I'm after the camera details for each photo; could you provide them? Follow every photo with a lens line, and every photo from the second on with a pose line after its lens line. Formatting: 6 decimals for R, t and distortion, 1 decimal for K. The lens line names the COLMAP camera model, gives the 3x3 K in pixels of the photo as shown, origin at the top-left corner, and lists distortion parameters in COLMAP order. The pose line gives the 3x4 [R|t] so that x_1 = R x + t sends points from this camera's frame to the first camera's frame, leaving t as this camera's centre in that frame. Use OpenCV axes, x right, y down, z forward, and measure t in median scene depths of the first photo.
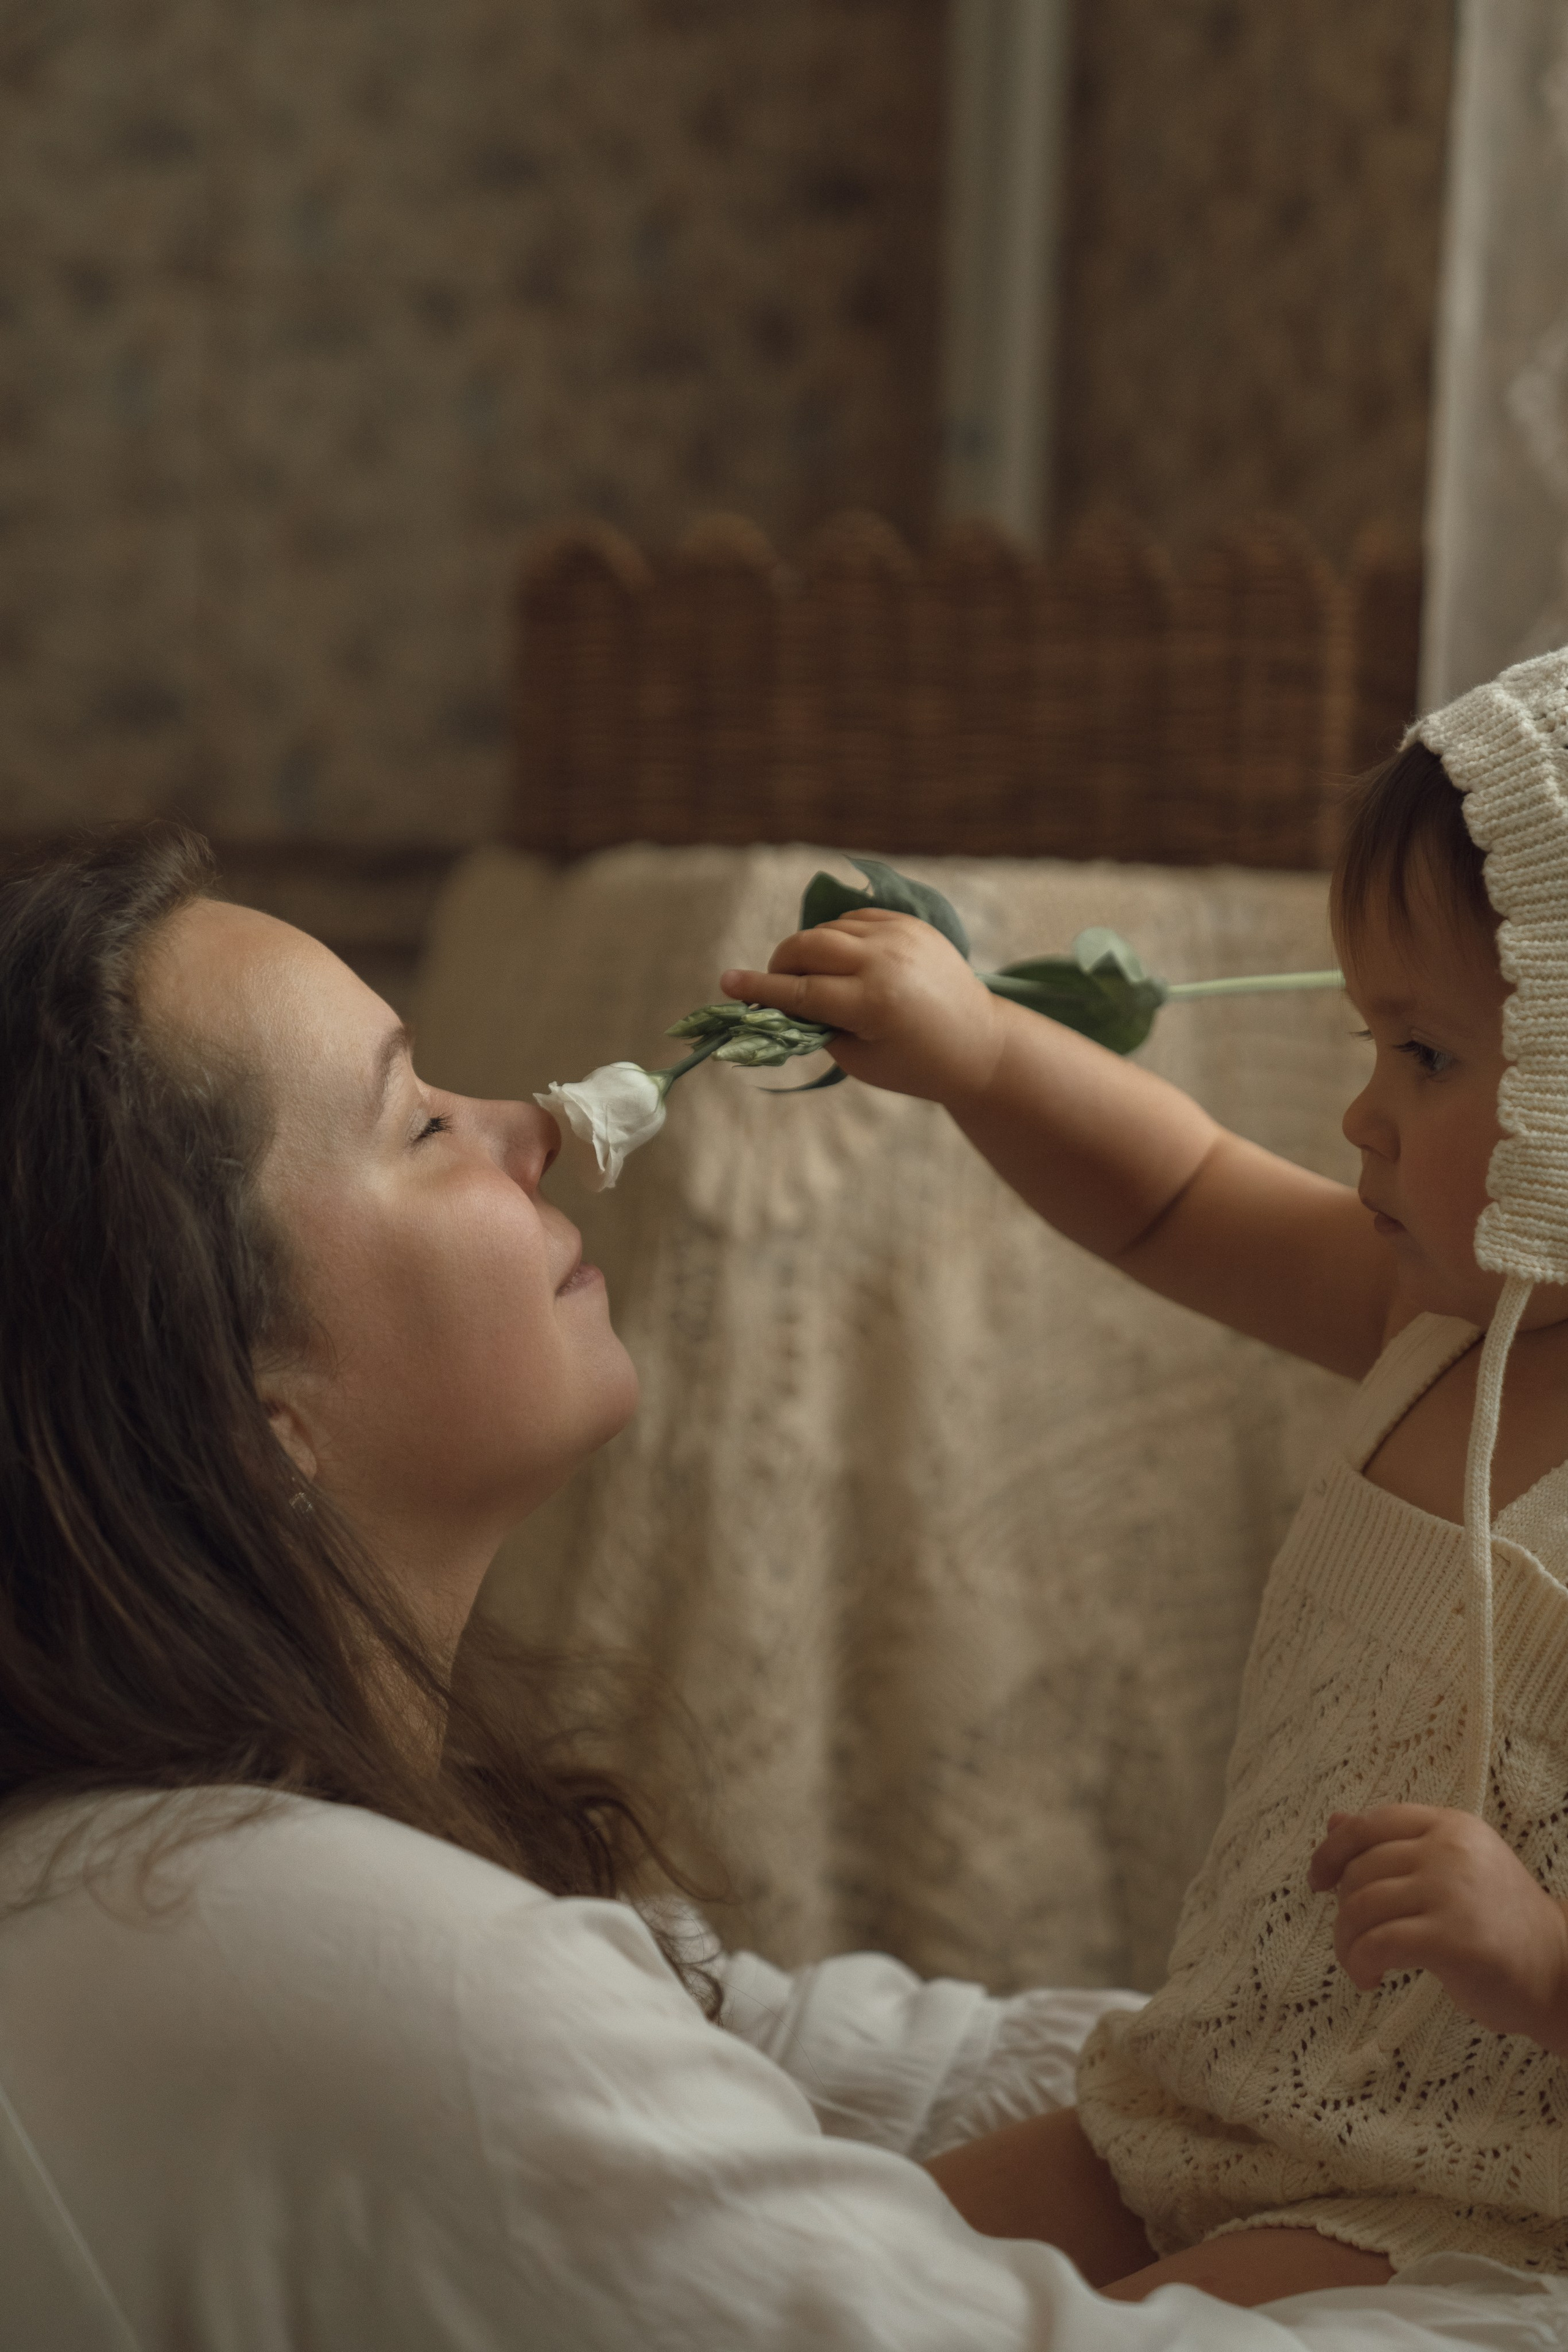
lens RADIAL K [[4660.4, 0, 835.0], [0, 4660.4, 1203.2], [0, 0, 1]] dist [0.008907, 0.000000]
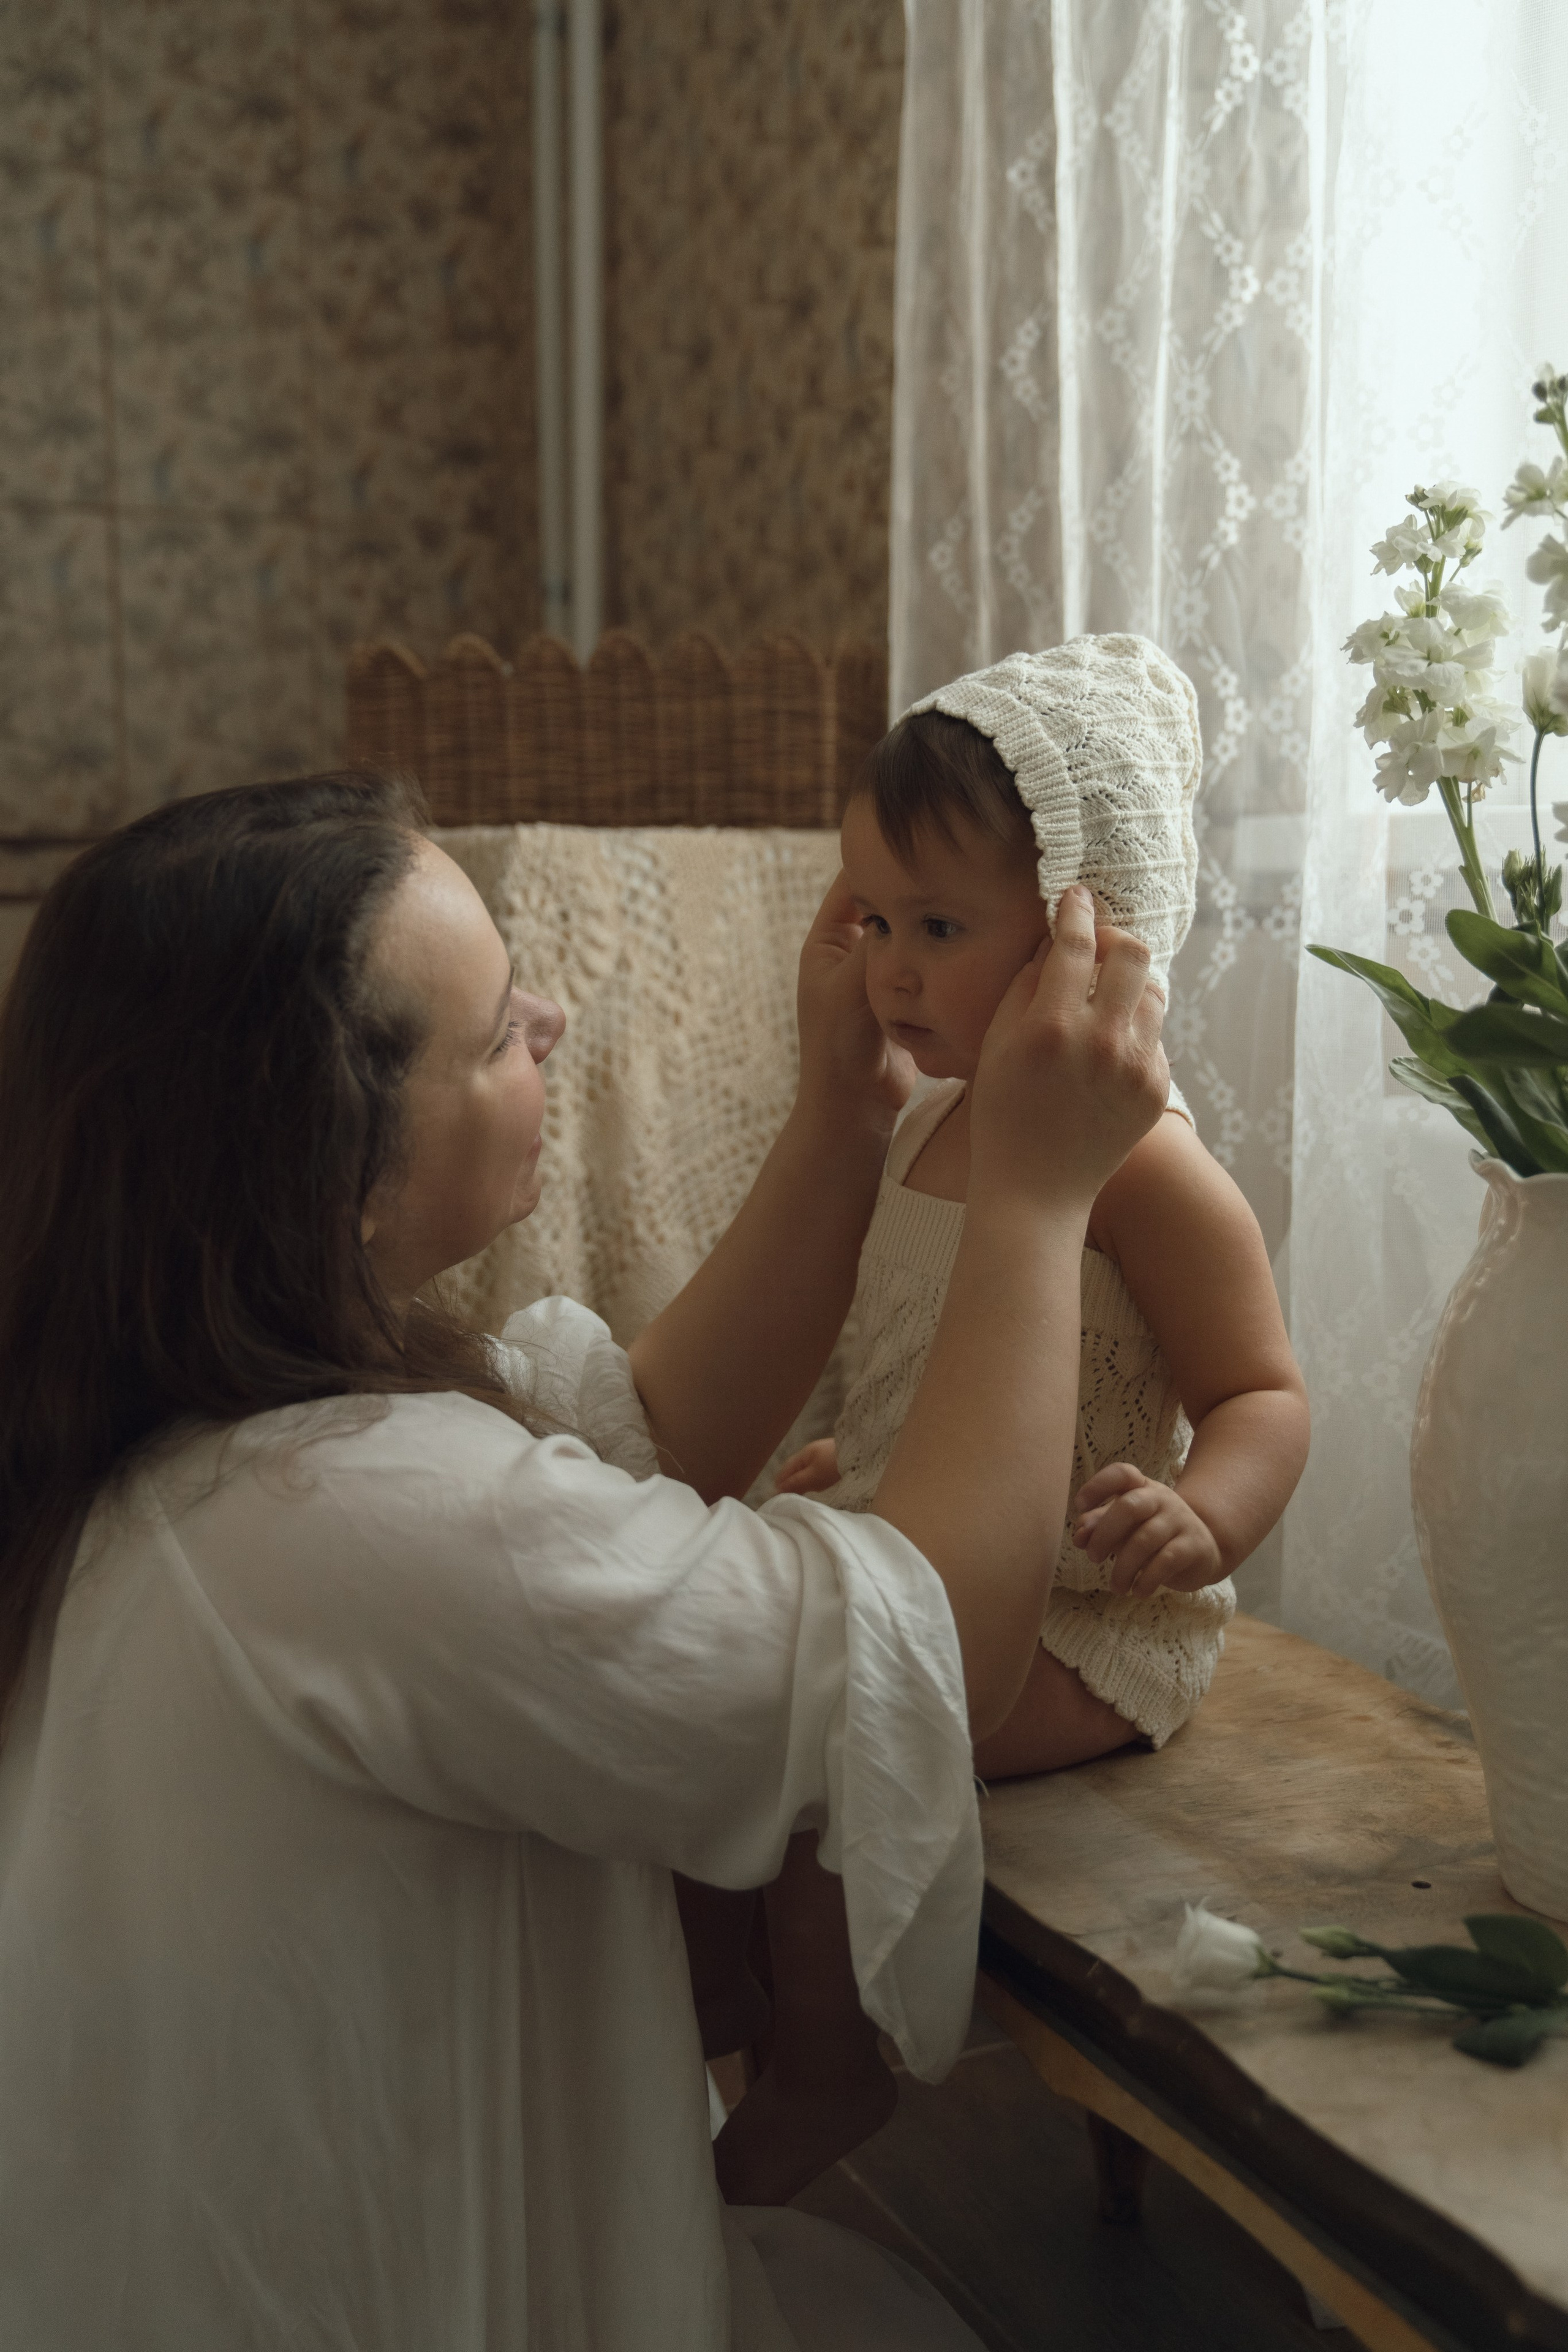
lens RADIAL K [[2475.7, 0, 806.5], [0, 2475.7, 1181.5], [0, 0, 1]] dist [-0.002678, 0.000000]
pose [[0.985369, -0.052405, 0.162176, -0.060654], [0.041476, 0.996680, 0.070061, -0.002880], [-0.165309, -0.062310, 0.984272, 0.058253]]
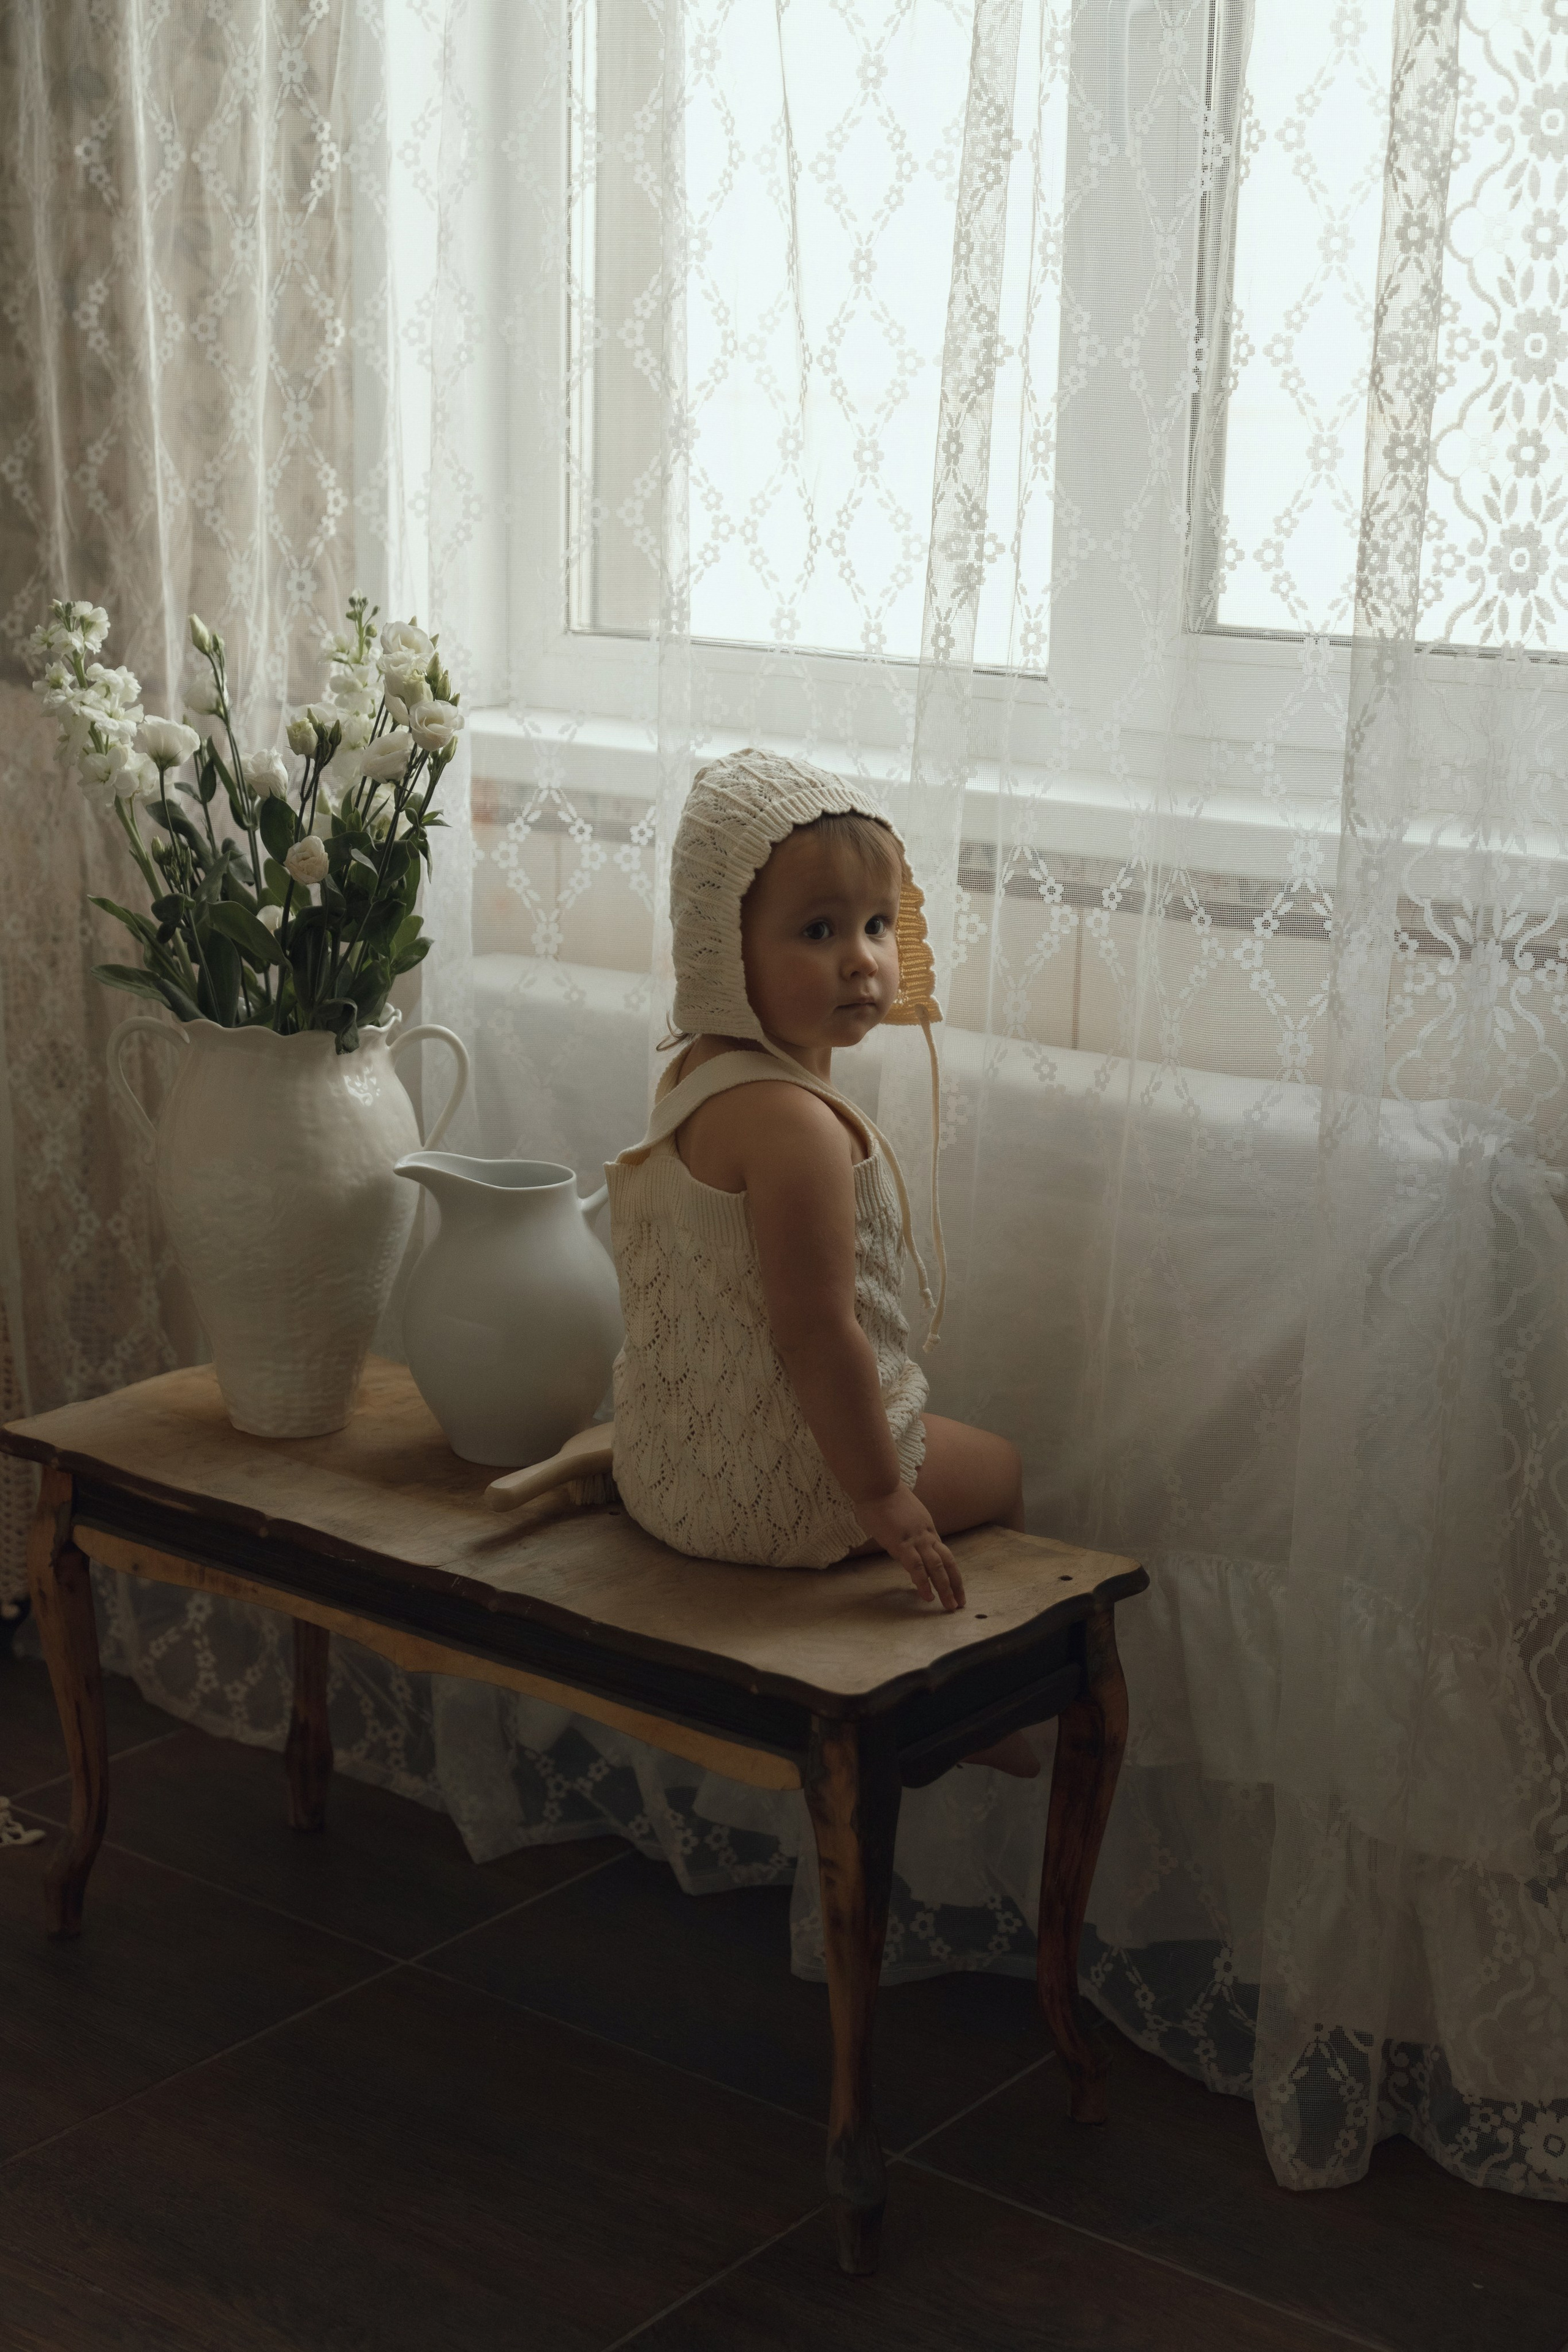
lens RADIAL K [[3475.5, 0, 784.5], [0, 3475.5, 1184.7], [0, 0, 1]] dist [-0.004569, 0.000000]
pose [[0.804592, -0.153041, 0.573769, -0.438063], [0.038251, 0.977570, 0.207107, -0.152811], [-0.592595, -0.144689, 0.792399, -0.377060]]
